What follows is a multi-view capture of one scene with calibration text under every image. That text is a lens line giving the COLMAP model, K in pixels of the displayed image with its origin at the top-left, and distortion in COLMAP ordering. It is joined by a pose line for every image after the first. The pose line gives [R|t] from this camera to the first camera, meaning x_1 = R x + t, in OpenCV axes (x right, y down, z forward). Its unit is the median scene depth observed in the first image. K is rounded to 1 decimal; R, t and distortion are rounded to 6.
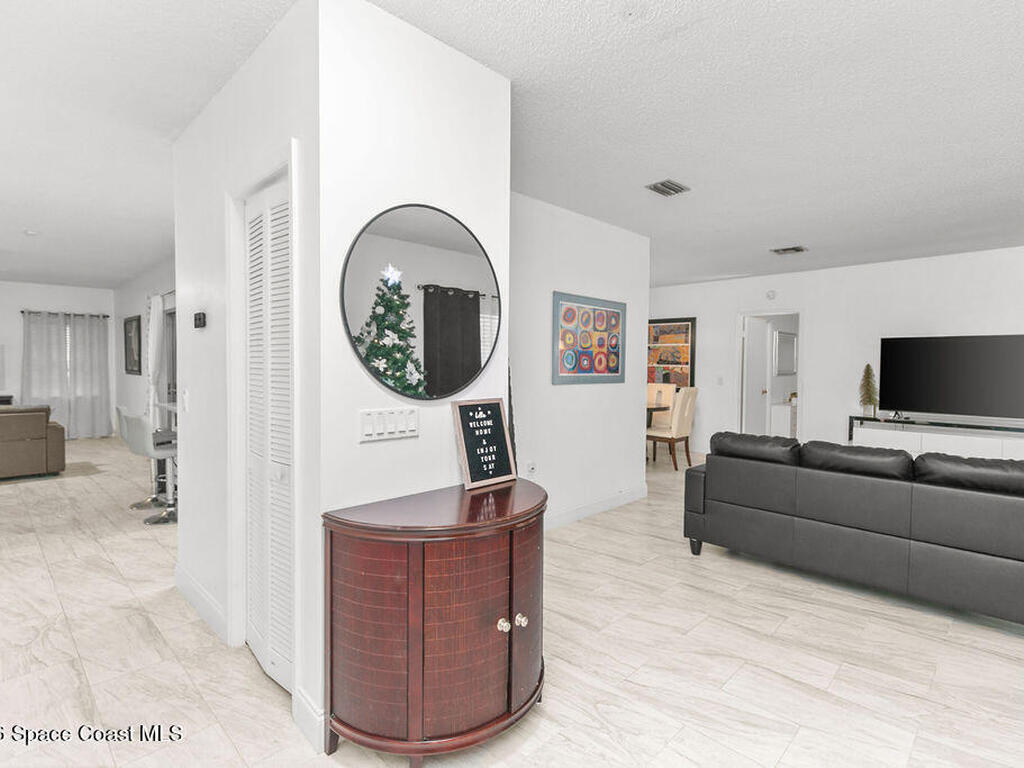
lens RADIAL K [[530.7, 0, 512.0], [0, 530.7, 383.5], [0, 0, 1]] dist [-0.000179, -0.001023]
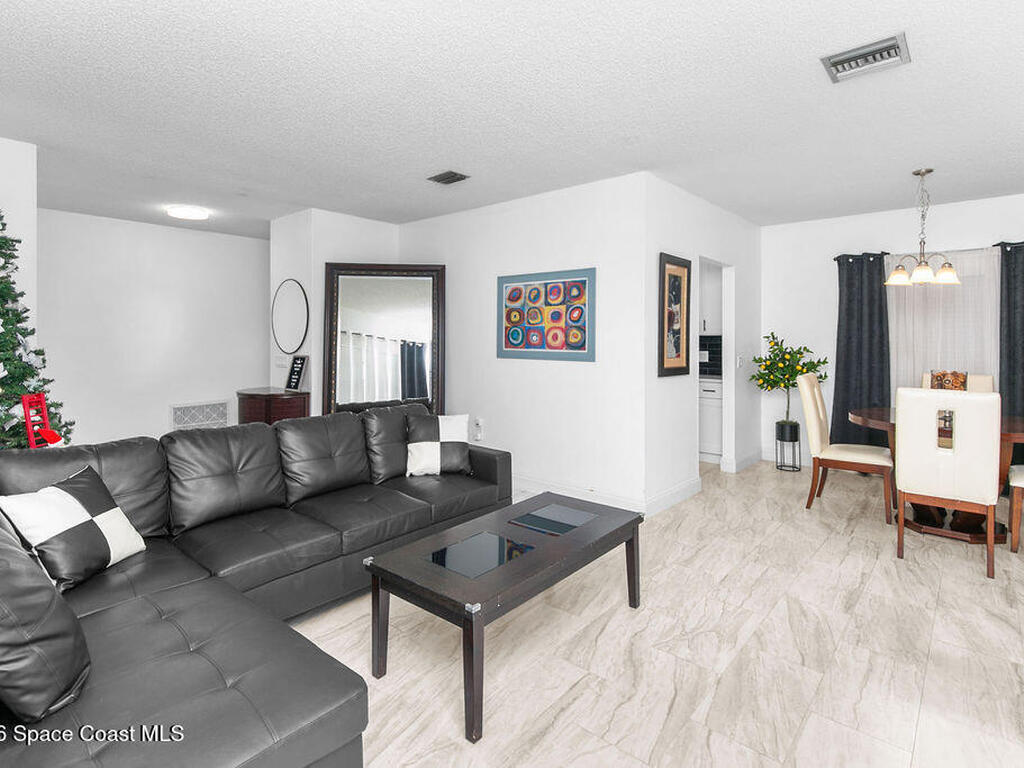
lens RADIAL K [[530.7, 0, 508.5], [0, 530.7, 375.3], [0, 0, 1]] dist [-0.000179, -0.001023]
pose [[0.071599, 0.054887, -0.995922, 1.132665], [-0.042073, 0.997762, 0.051964, -0.018726], [0.996546, 0.038180, 0.073748, 0.860825]]
